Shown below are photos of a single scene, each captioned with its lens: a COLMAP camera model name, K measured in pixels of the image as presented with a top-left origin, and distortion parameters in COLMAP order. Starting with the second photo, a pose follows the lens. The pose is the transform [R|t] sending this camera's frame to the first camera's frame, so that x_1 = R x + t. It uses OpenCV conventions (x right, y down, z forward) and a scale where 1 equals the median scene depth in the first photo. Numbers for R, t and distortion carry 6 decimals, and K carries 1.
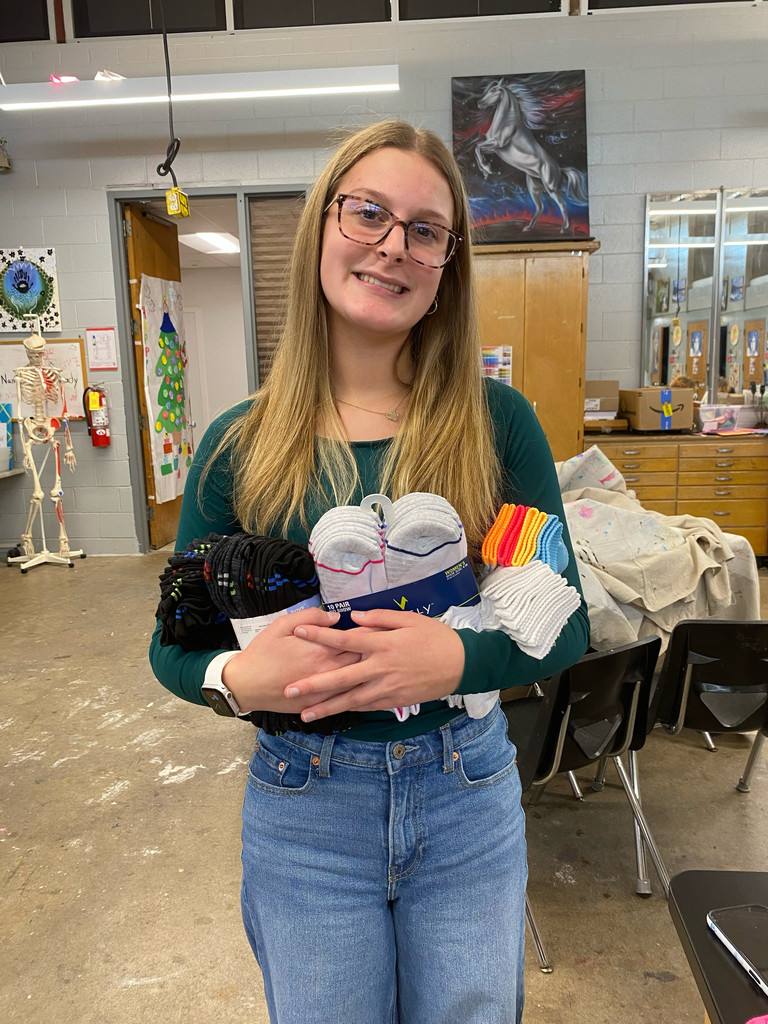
lens RADIAL K [[777.4, 0, 388.7], [0, 777.4, 509.7], [0, 0, 1]] dist [-0.010751, 0.011469]
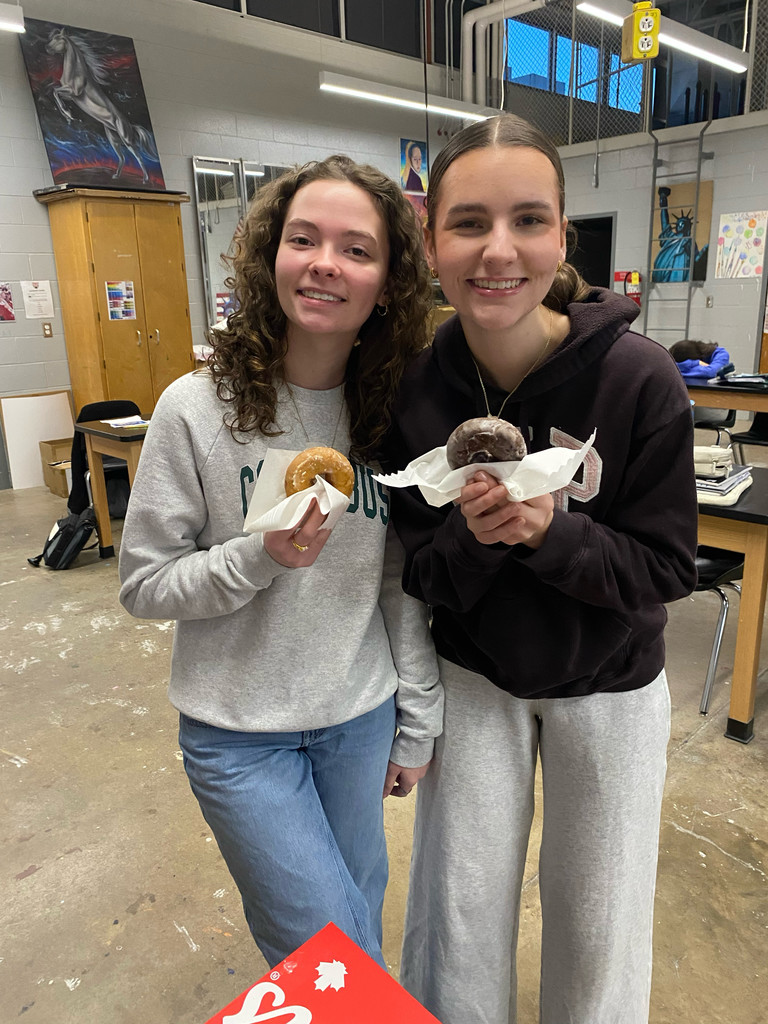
lens RADIAL K [[777.4, 0, 380.9], [0, 777.4, 513.9], [0, 0, 1]] dist [-0.010751, 0.011469]
pose [[0.666730, -0.202635, 0.717224, -0.450025], [0.138950, 0.979253, 0.147498, 0.009769], [-0.732233, 0.001317, 0.681053, -0.058964]]
